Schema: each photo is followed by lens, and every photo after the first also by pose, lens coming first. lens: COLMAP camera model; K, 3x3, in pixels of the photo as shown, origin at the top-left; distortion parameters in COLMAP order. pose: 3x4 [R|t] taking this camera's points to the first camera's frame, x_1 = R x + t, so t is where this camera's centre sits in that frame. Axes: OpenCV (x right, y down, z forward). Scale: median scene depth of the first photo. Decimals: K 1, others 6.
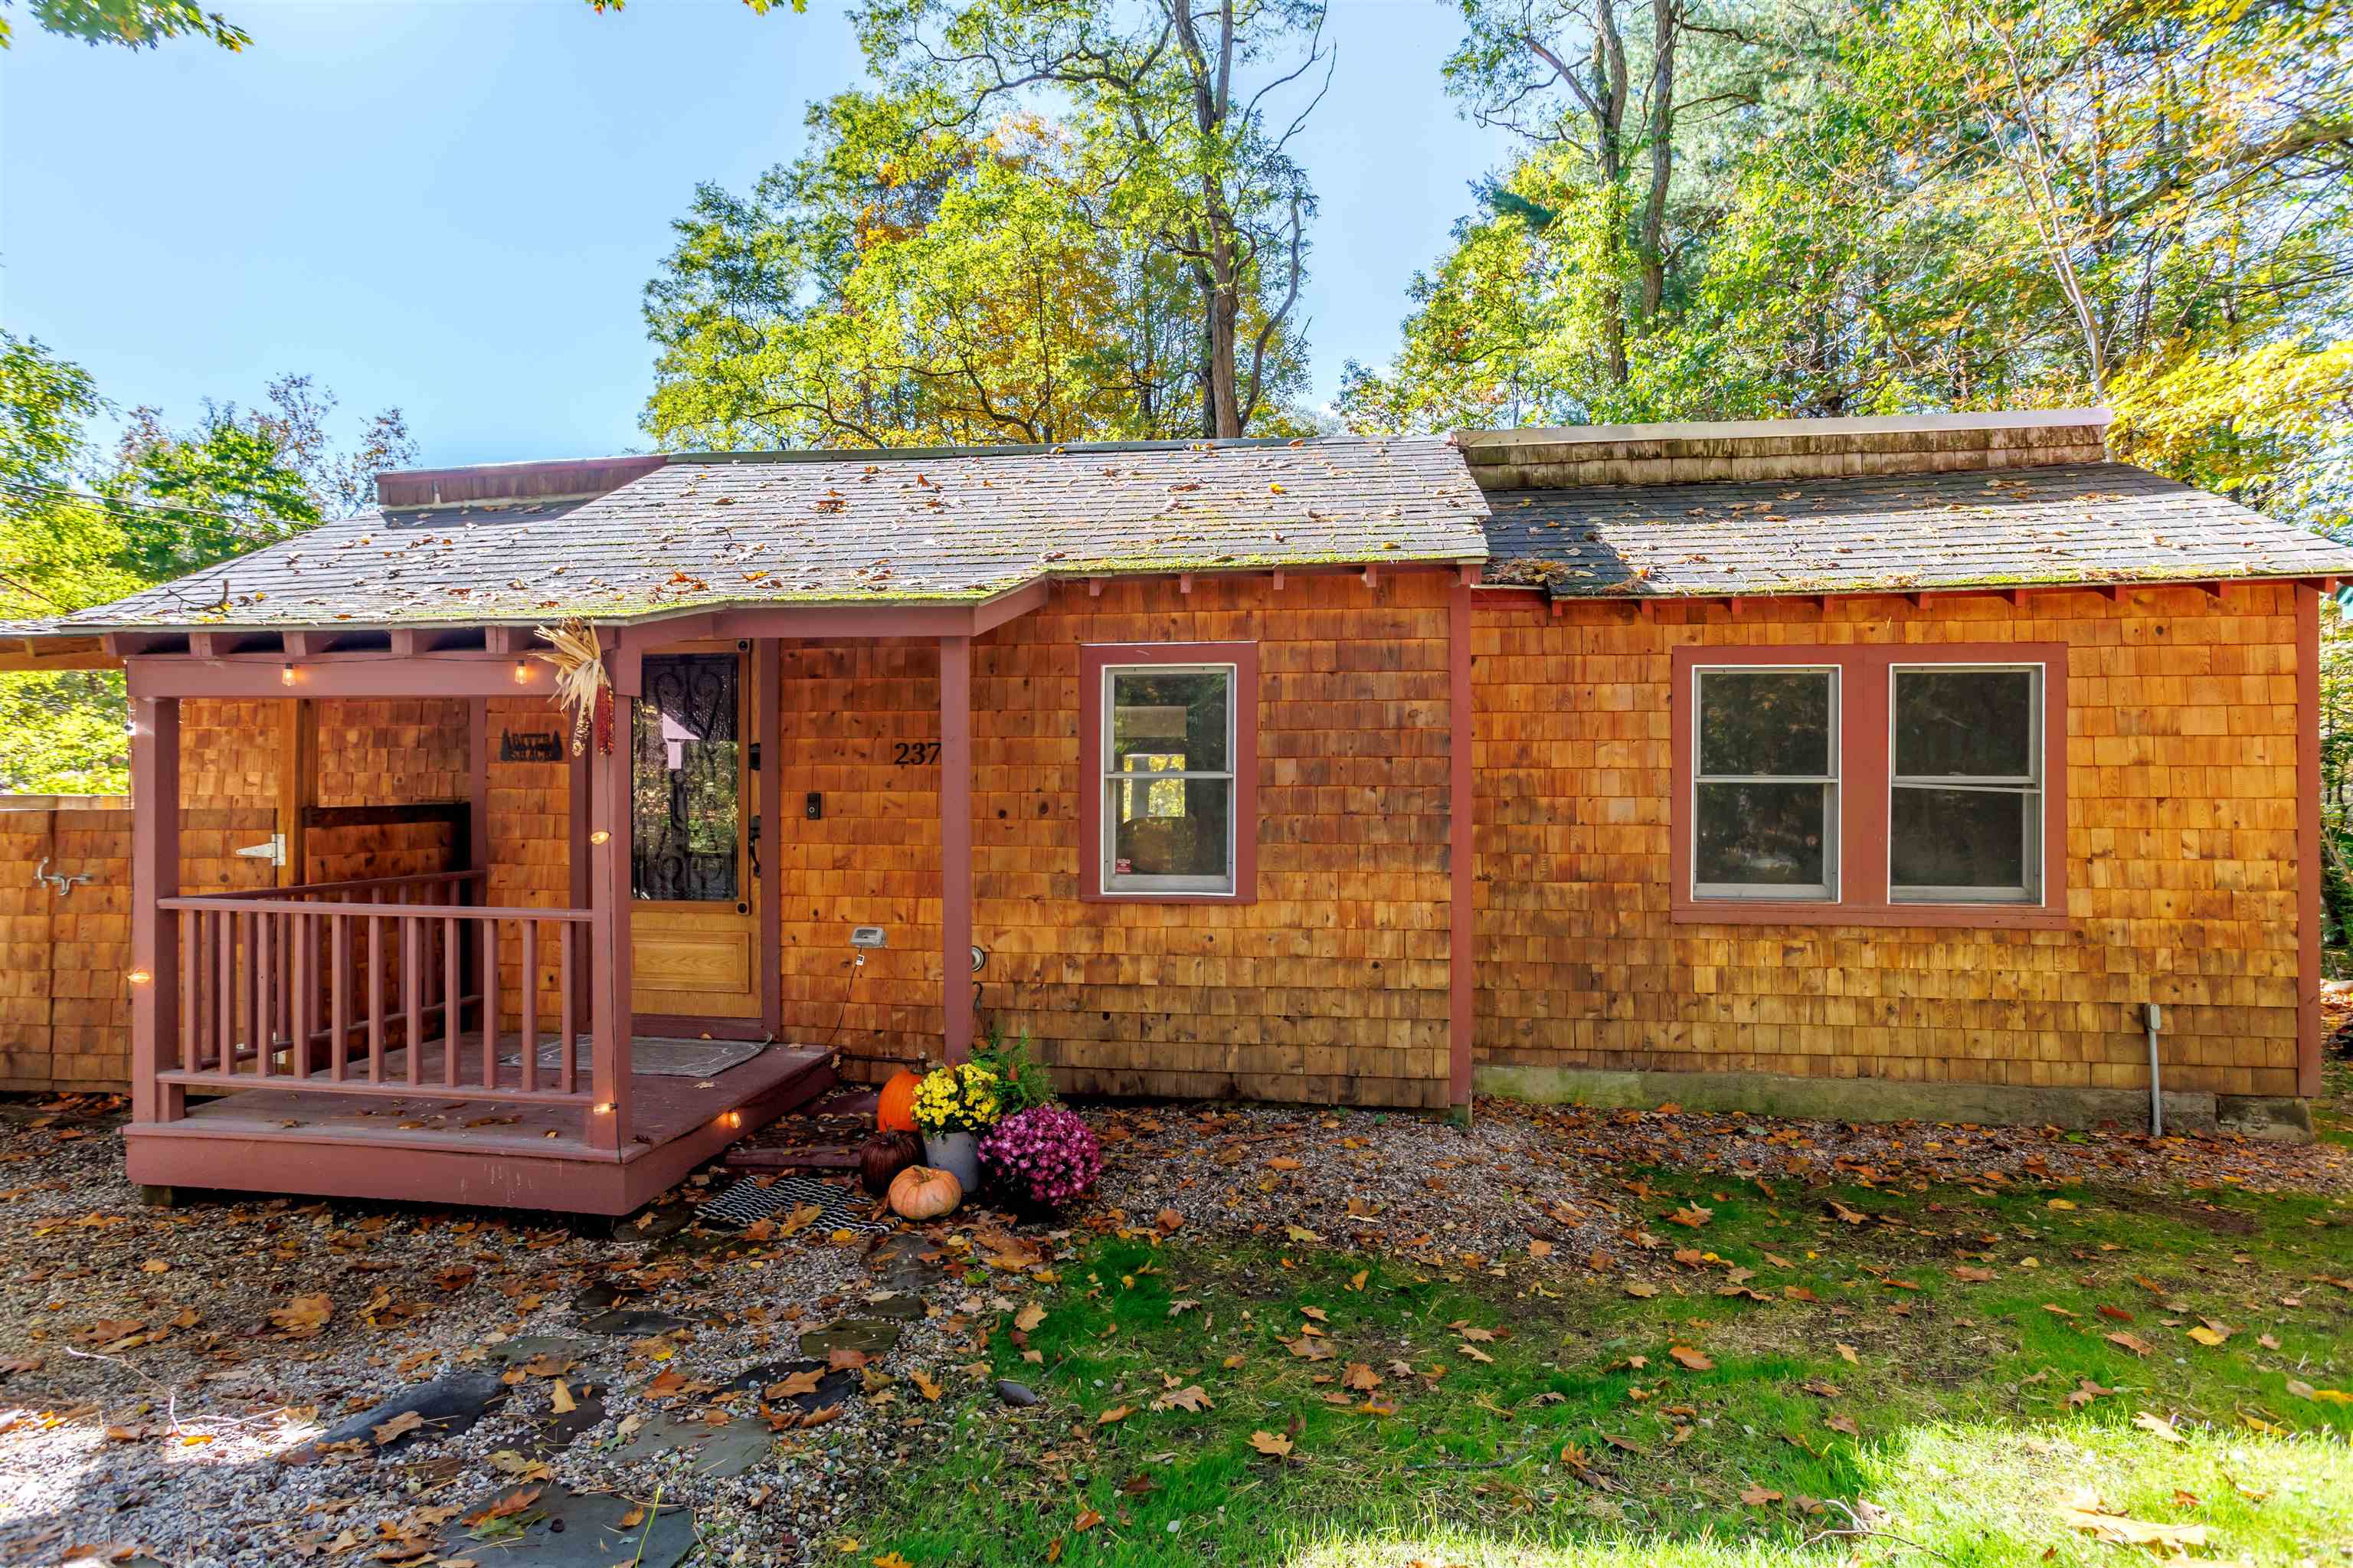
lens RADIAL K [[1129.5, 0, 1182.9], [0, 1129.5, 798.3], [0, 0, 1]] dist [-0.049163, 0.031909]
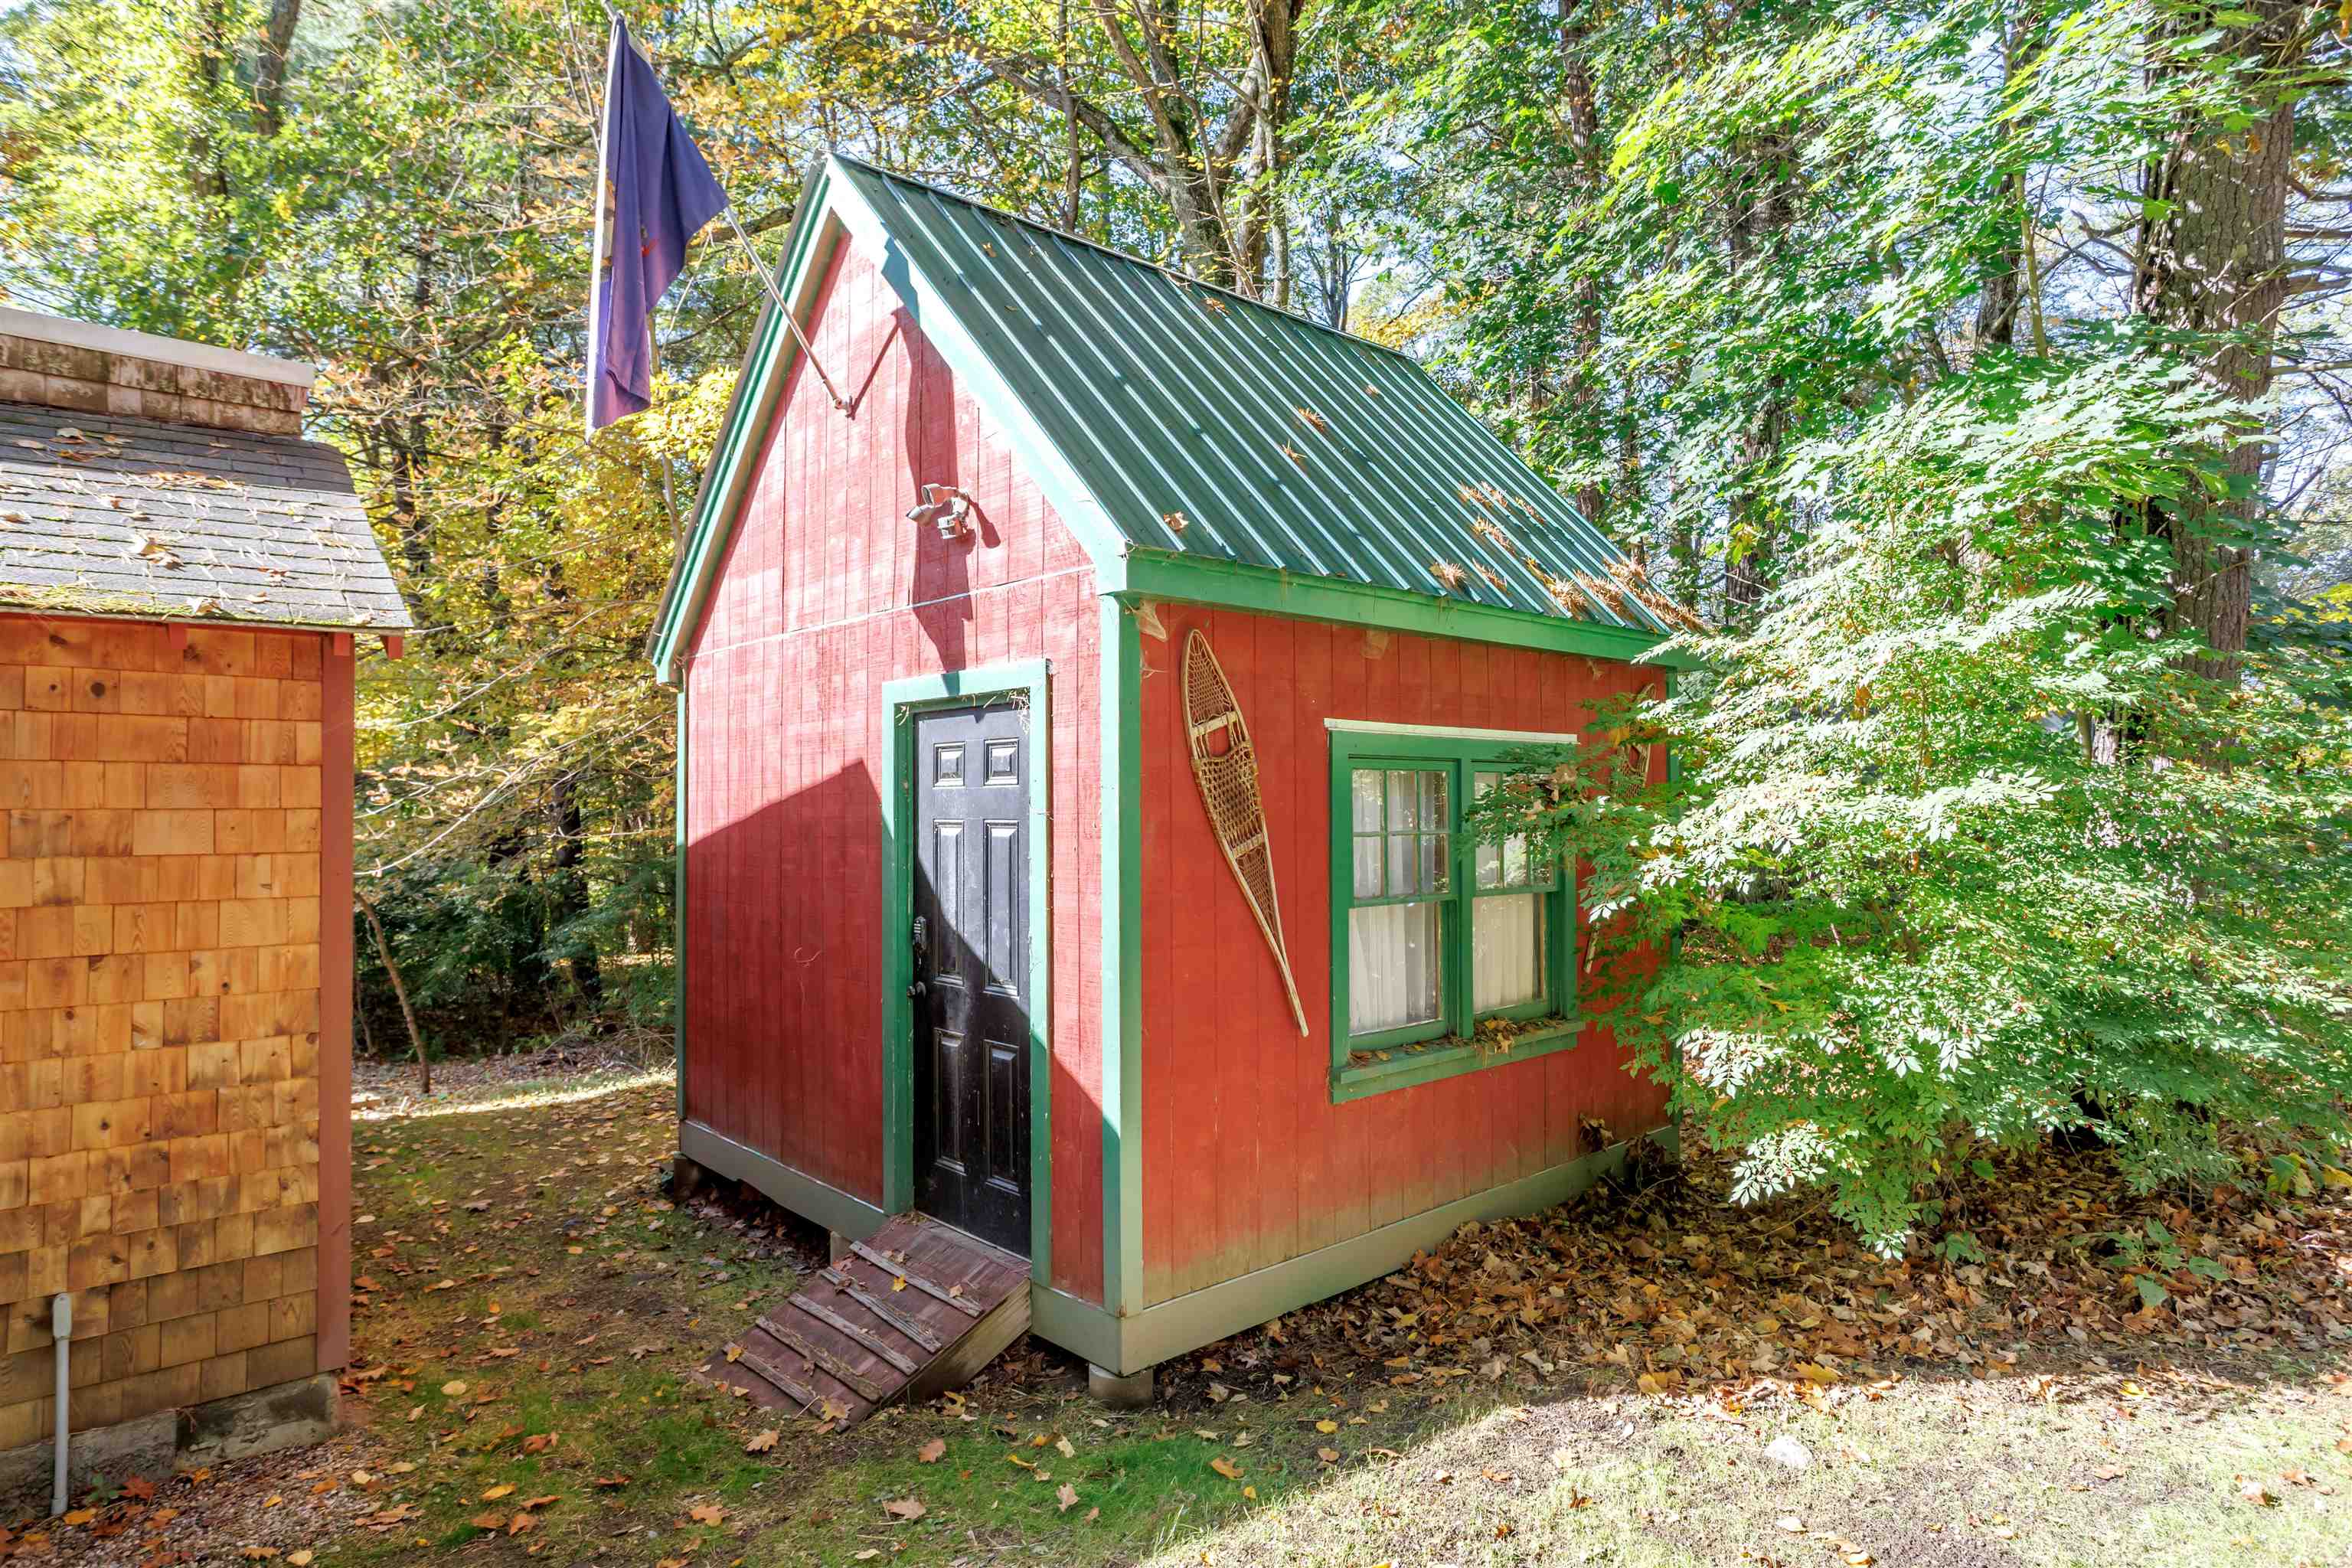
lens RADIAL K [[1310.5, 0, 1172.0], [0, 1310.5, 774.6], [0, 0, 1]] dist [-0.000088, 0.001688]
pose [[0.661786, 0.017991, 0.749477, 0.703458], [0.008718, 0.999460, -0.031689, -0.071648], [-0.749642, 0.027505, 0.661271, 0.046385]]
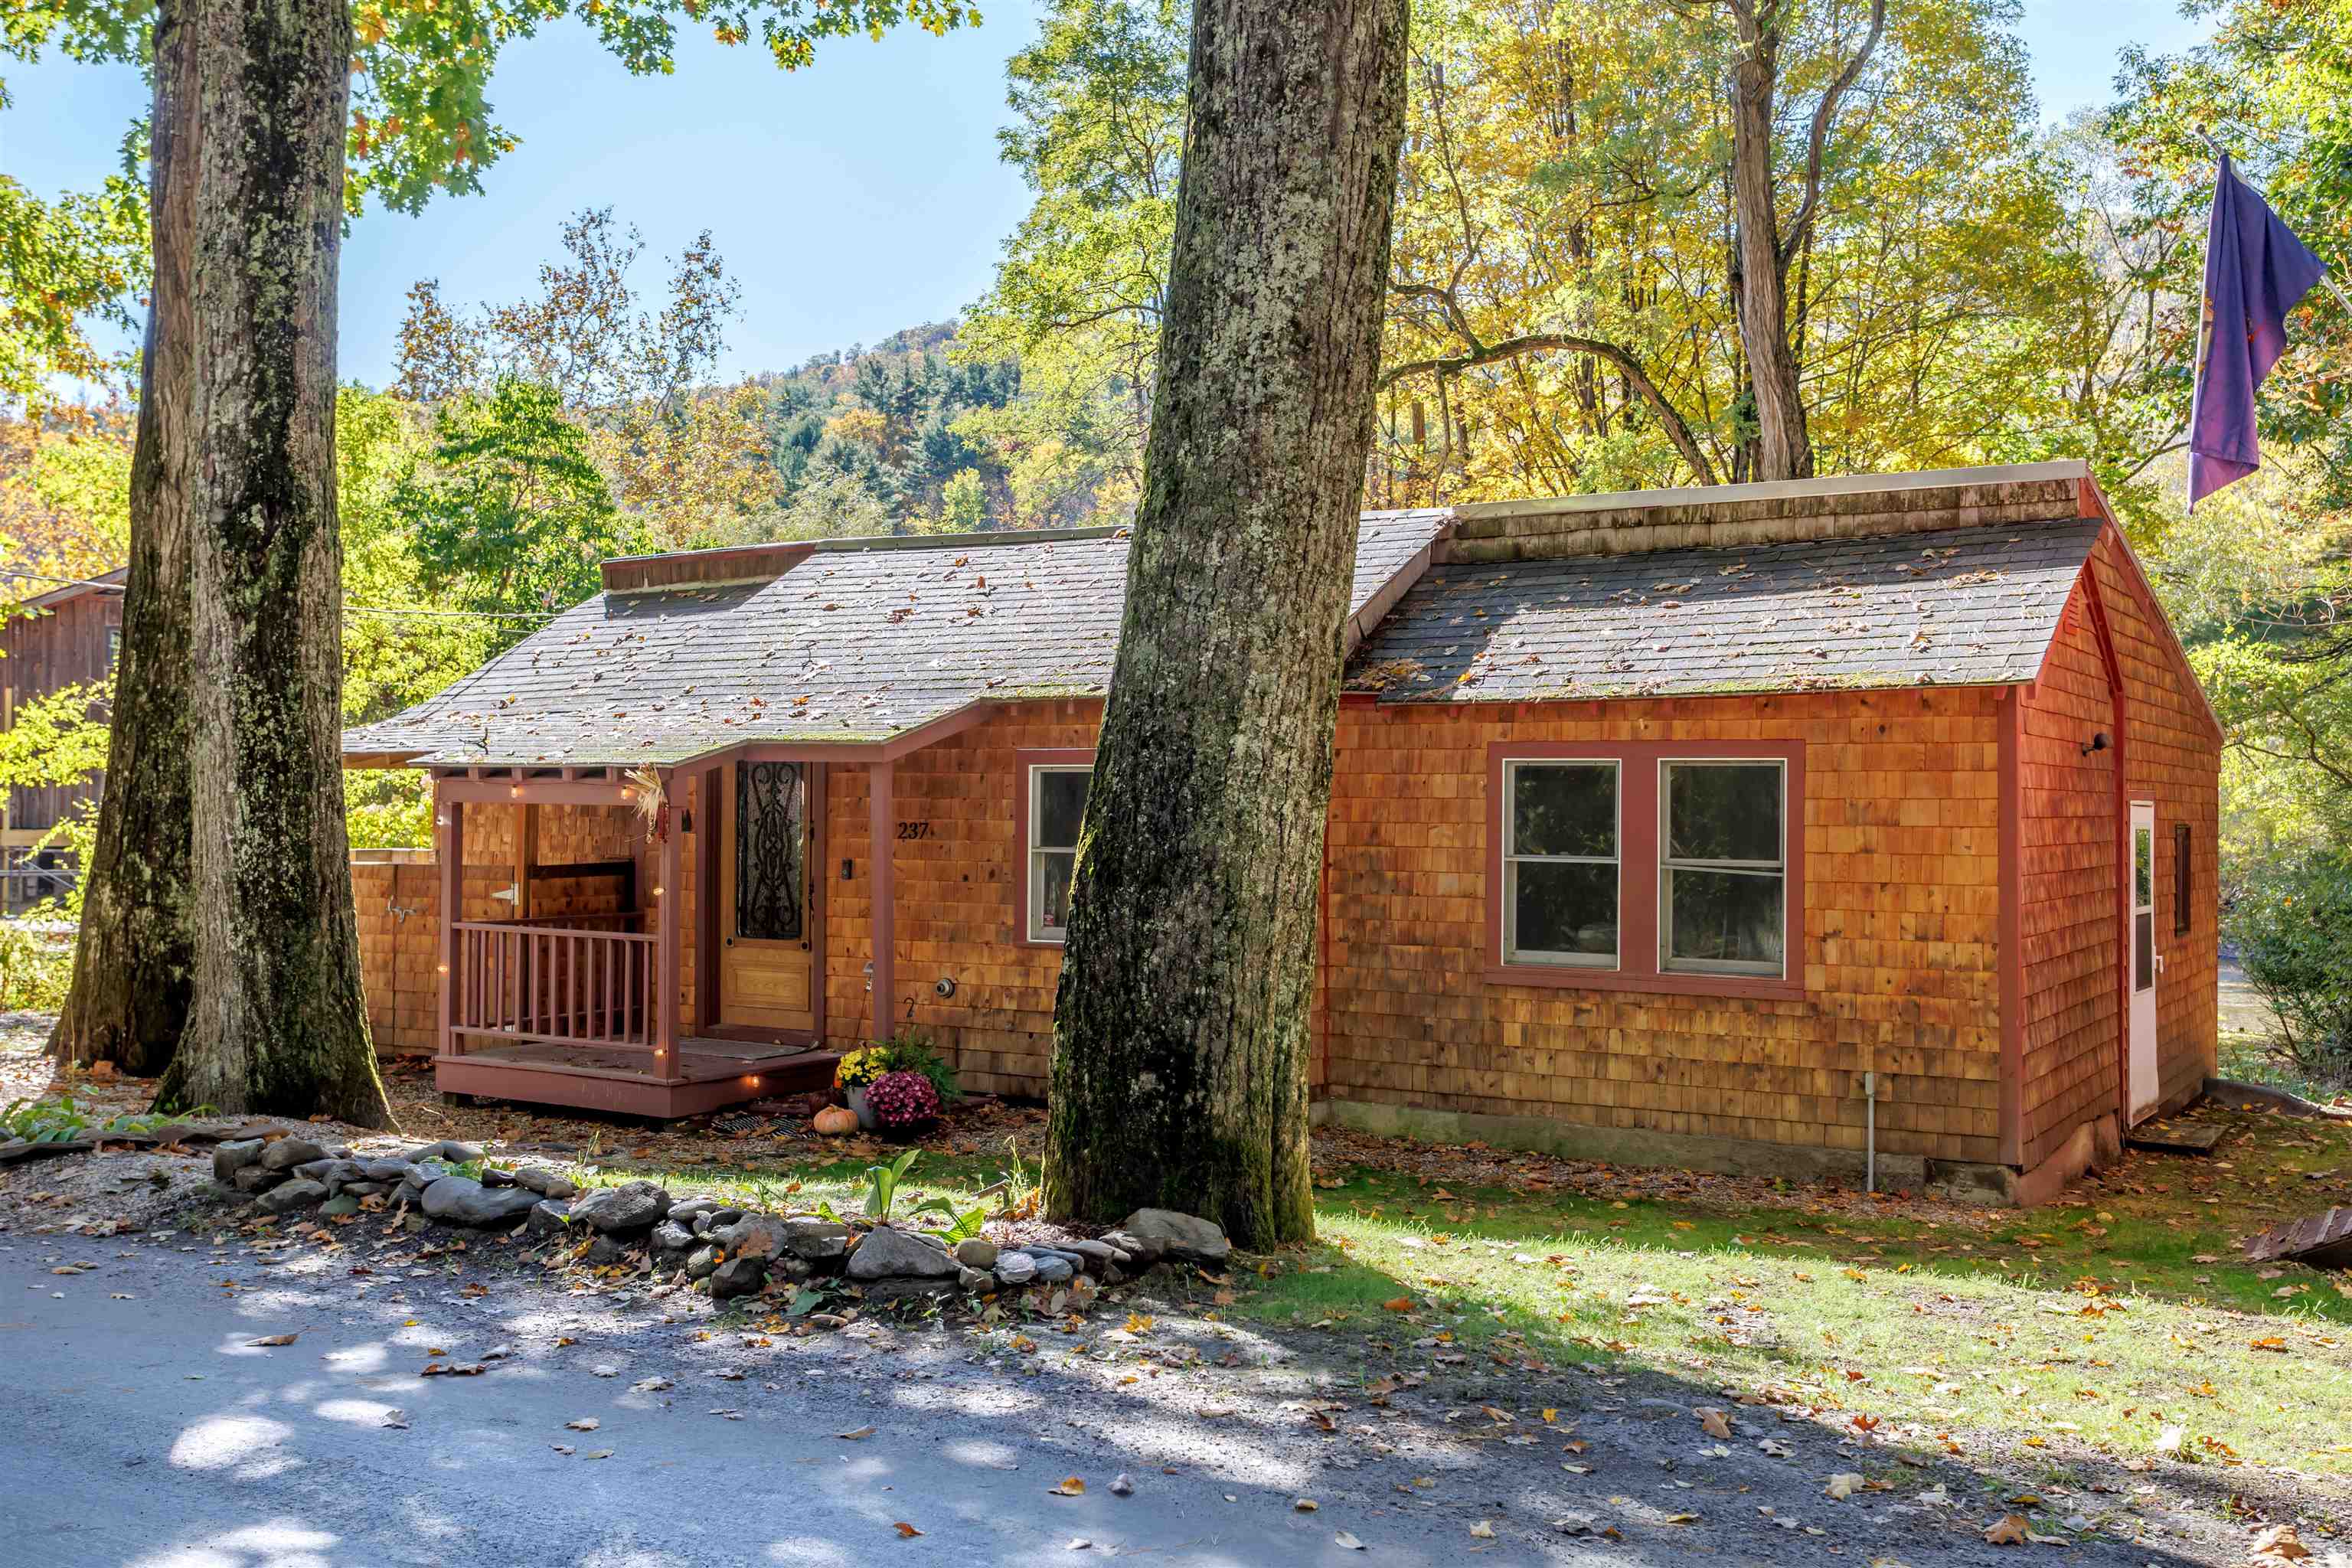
lens RADIAL K [[2212.6, 0, 1182.8], [0, 2212.6, 767.4], [0, 0, 1]] dist [0.004538, 0.001629]
pose [[0.913029, -0.002061, -0.407890, 1.103732], [-0.006184, 0.999802, -0.018895, -0.066443], [0.407848, 0.019775, 0.912835, -1.224682]]
